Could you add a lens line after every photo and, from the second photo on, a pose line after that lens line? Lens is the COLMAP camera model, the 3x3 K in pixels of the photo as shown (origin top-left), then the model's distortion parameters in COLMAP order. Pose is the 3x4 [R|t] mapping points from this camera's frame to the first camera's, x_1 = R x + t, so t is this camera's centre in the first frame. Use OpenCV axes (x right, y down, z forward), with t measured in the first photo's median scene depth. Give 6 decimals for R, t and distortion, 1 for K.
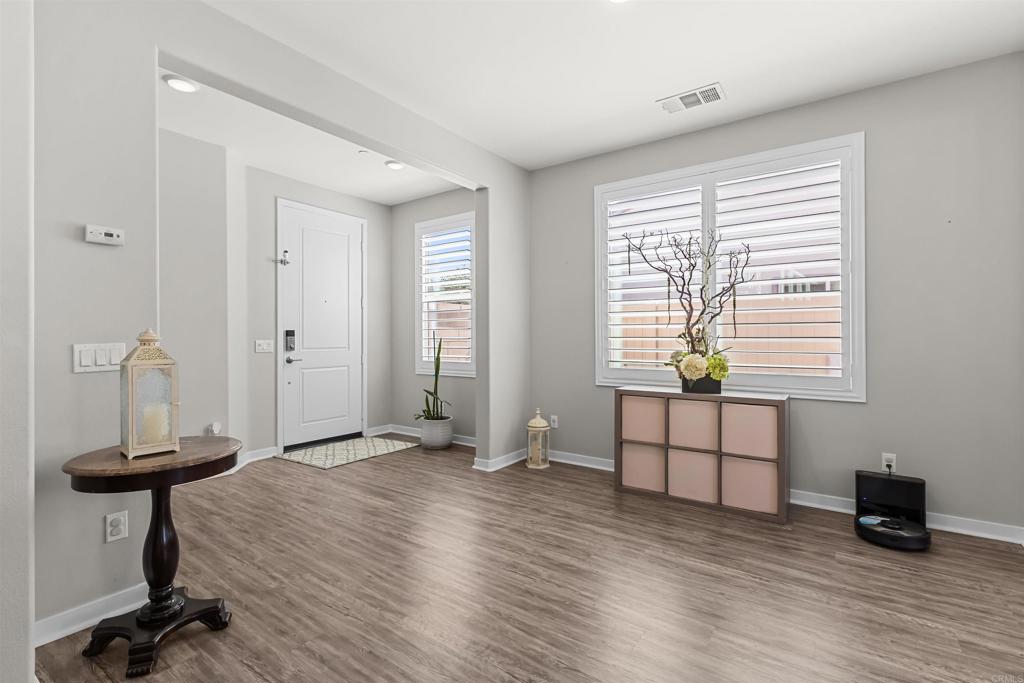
lens RADIAL K [[466.3, 0, 515.9], [0, 466.3, 334.8], [0, 0, 1]] dist [0.000187, 0.000657]
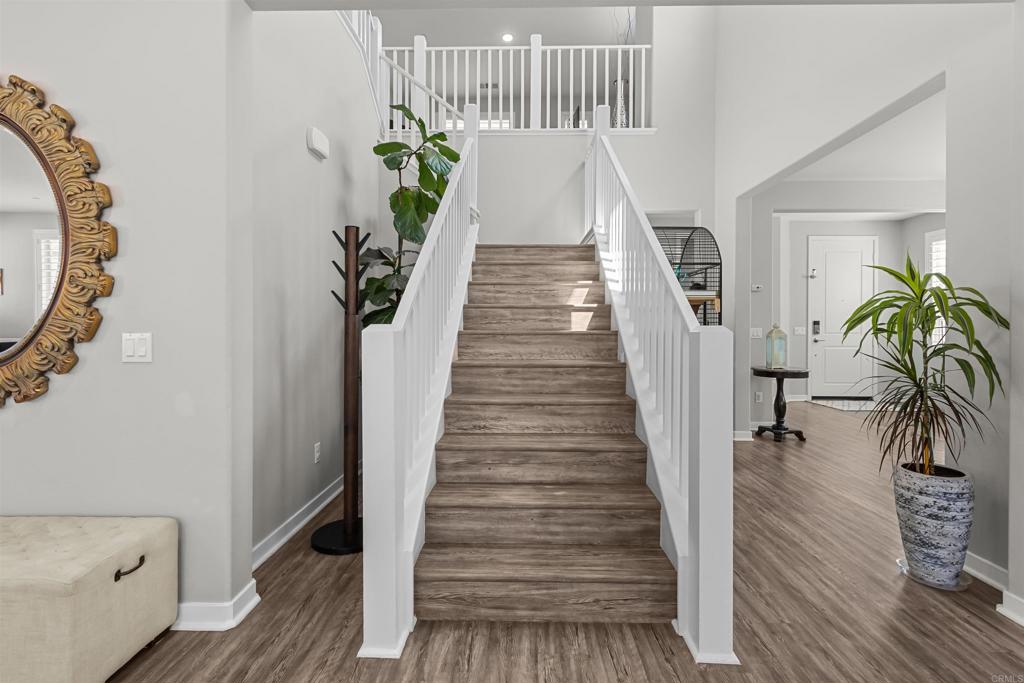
lens RADIAL K [[473.3, 0, 512.2], [0, 473.3, 324.8], [0, 0, 1]] dist [0.001064, 0.000323]
pose [[0.559694, 0.005581, -0.828680, 0.246602], [0.000012, 0.999977, 0.006742, -0.007434], [0.828699, -0.003784, 0.559681, -0.703434]]
